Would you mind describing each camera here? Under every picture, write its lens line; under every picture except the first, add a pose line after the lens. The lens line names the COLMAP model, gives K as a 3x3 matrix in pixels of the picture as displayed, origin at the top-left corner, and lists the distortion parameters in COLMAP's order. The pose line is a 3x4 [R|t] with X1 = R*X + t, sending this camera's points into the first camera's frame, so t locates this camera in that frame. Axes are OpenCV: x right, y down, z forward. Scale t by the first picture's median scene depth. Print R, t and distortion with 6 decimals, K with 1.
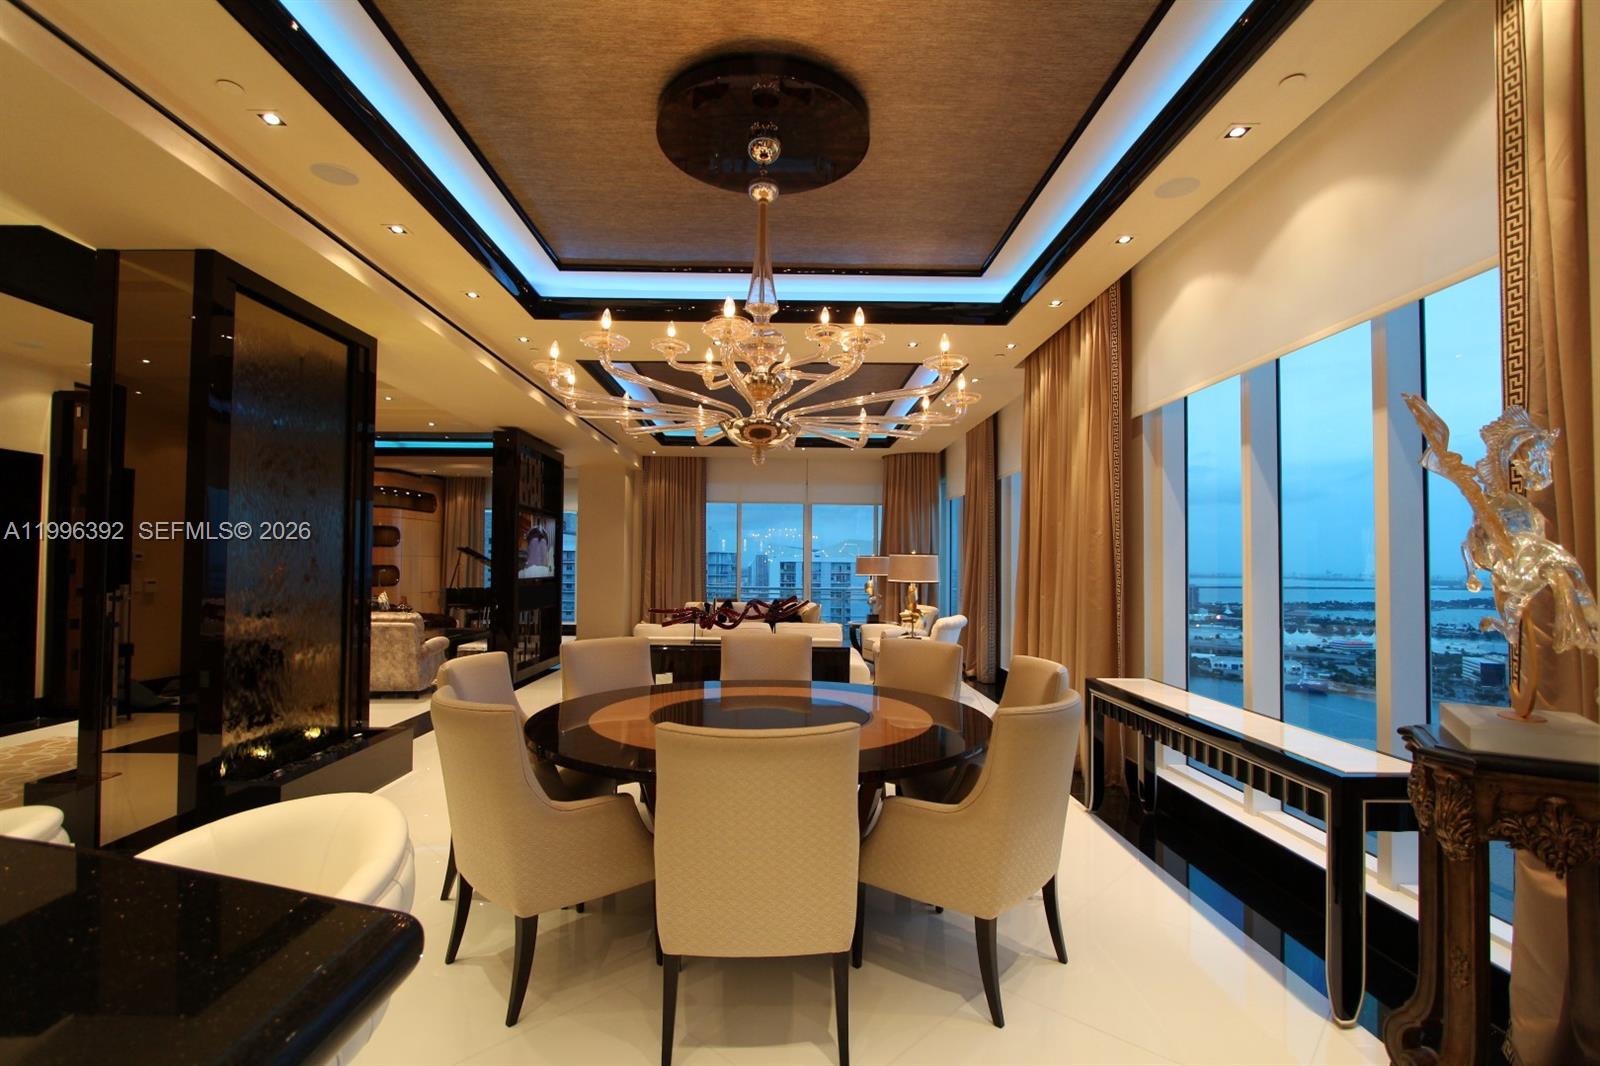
lens RADIAL K [[738.8, 0, 798.3], [0, 738.8, 545.1], [0, 0, 1]] dist [-0.014042, 0.001047]
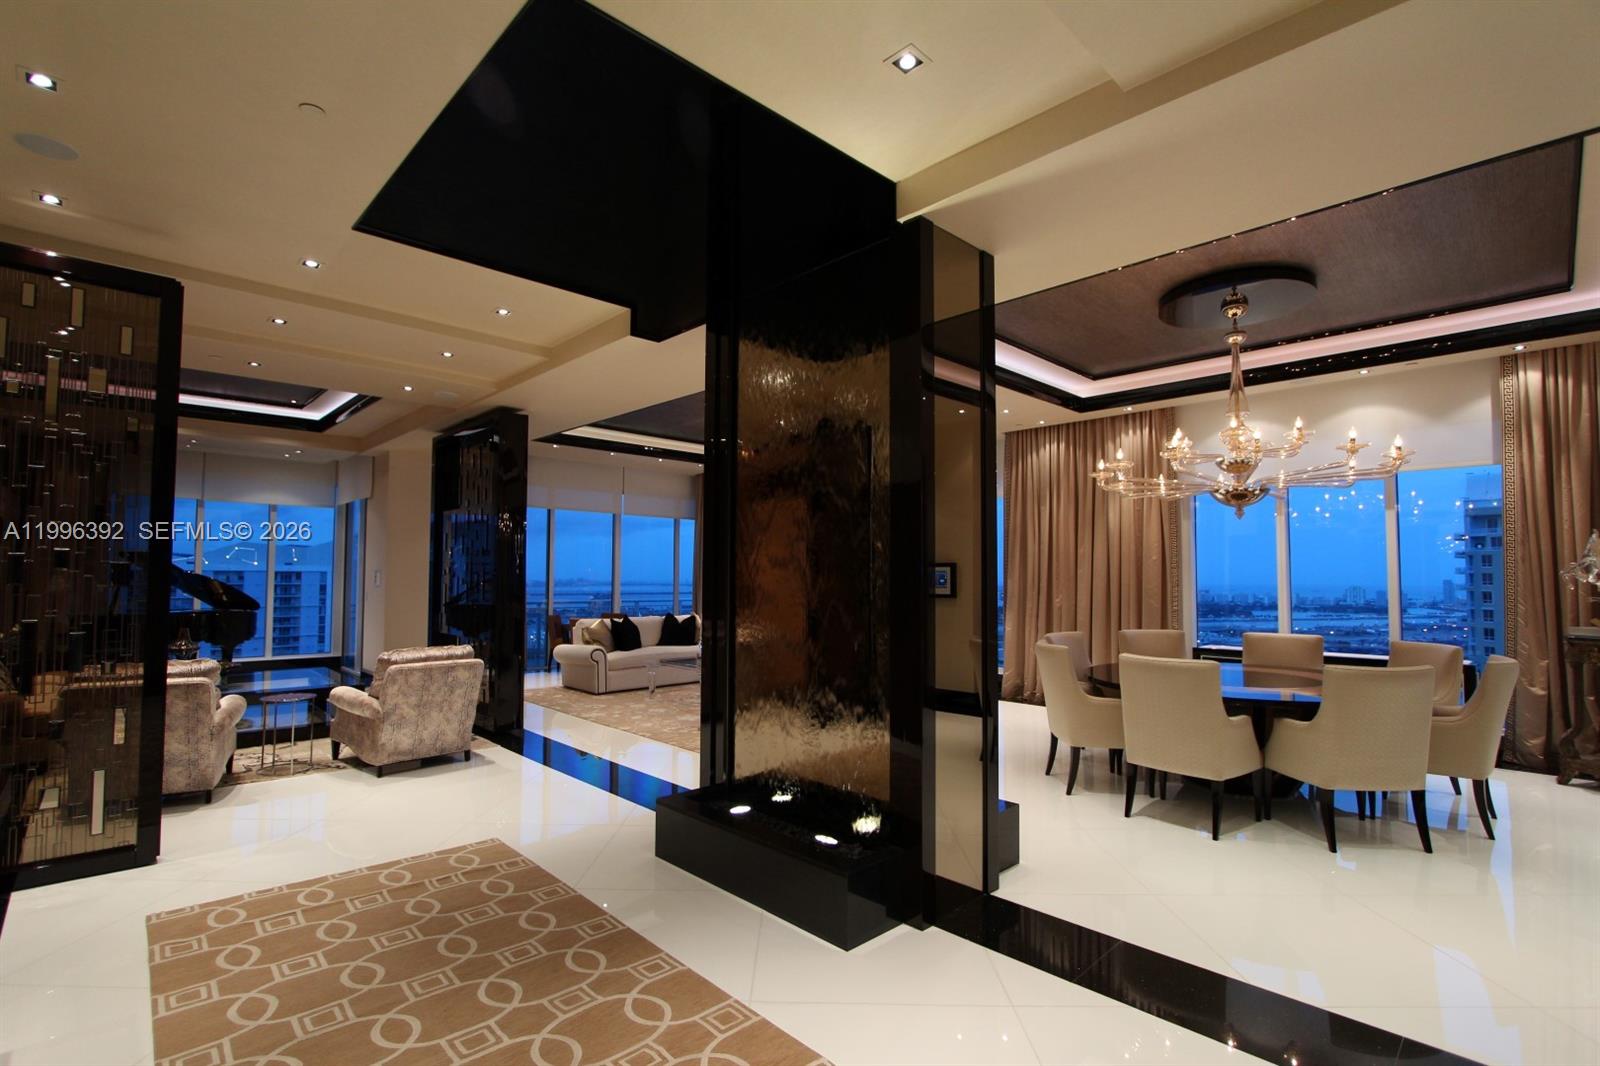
lens RADIAL K [[738.8, 0, 798.3], [0, 738.8, 545.1], [0, 0, 1]] dist [-0.014042, 0.001047]
pose [[0.738054, 0.023816, 0.674321, -1.296940], [-0.016224, 0.999714, -0.017550, -0.005015], [-0.674547, 0.002013, 0.738230, 0.358441]]
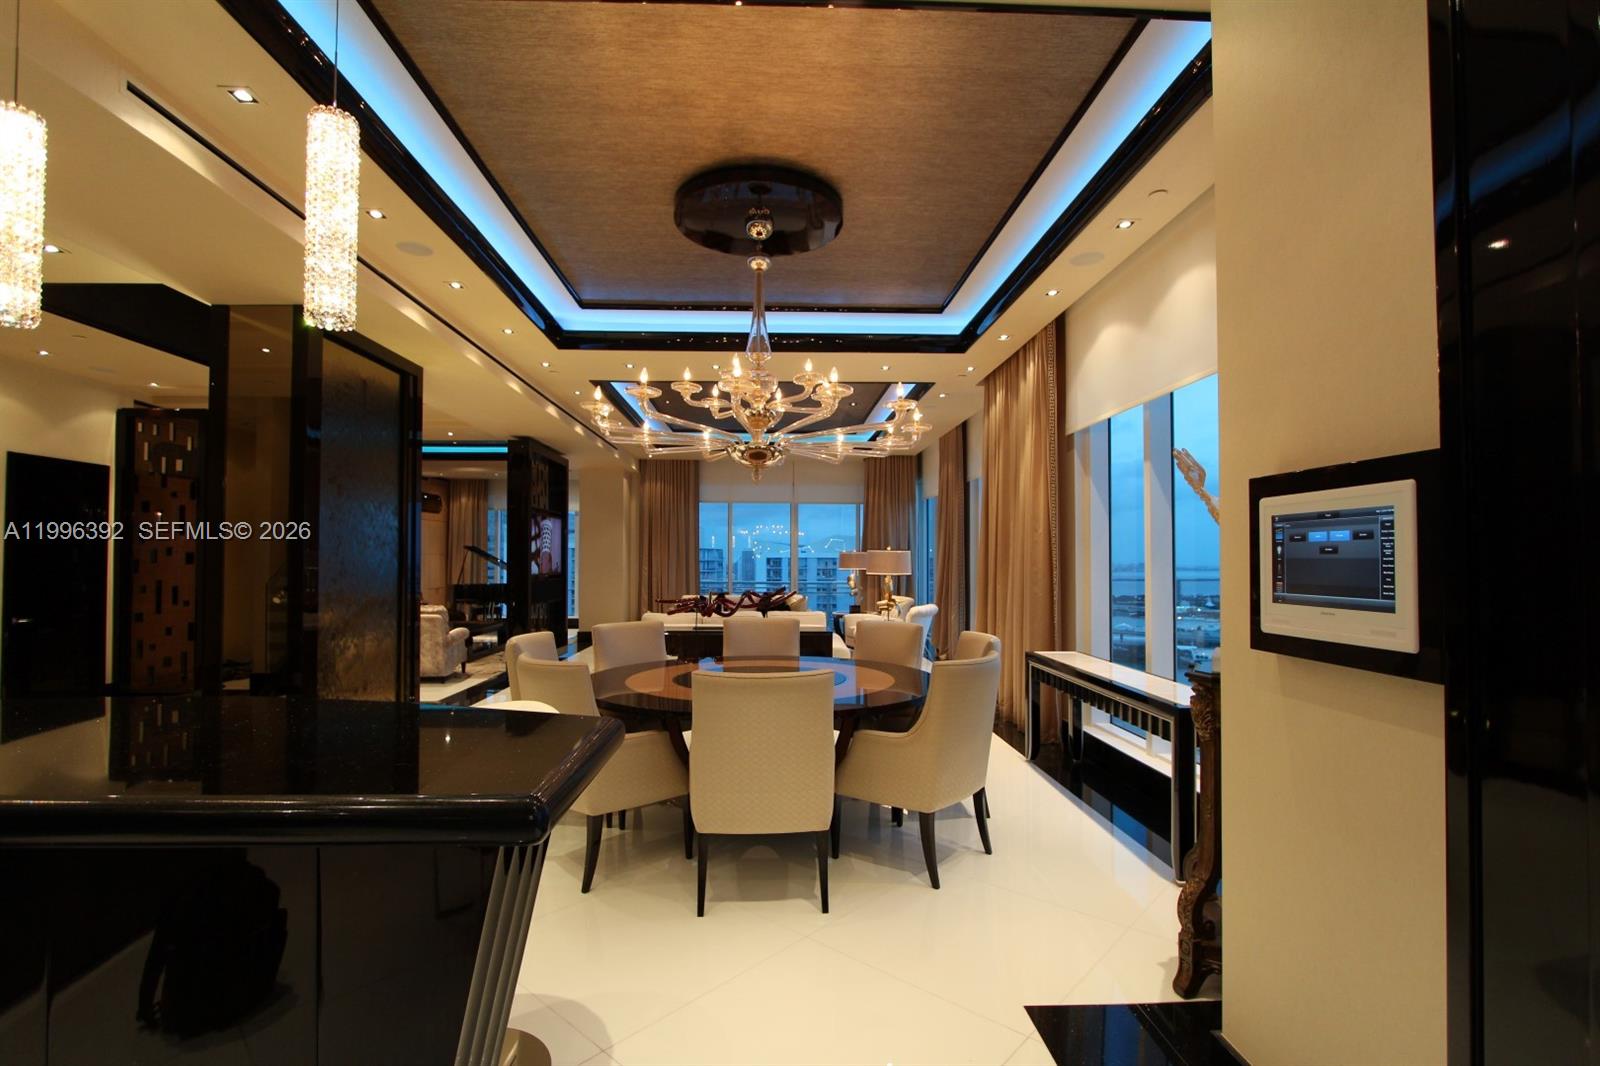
lens RADIAL K [[738.8, 0, 798.3], [0, 738.8, 545.1], [0, 0, 1]] dist [-0.014042, 0.001047]
pose [[0.999800, -0.006318, 0.018971, -0.005643], [0.006207, 0.999963, 0.005912, -0.004061], [-0.019008, -0.005793, 0.999803, -0.195507]]
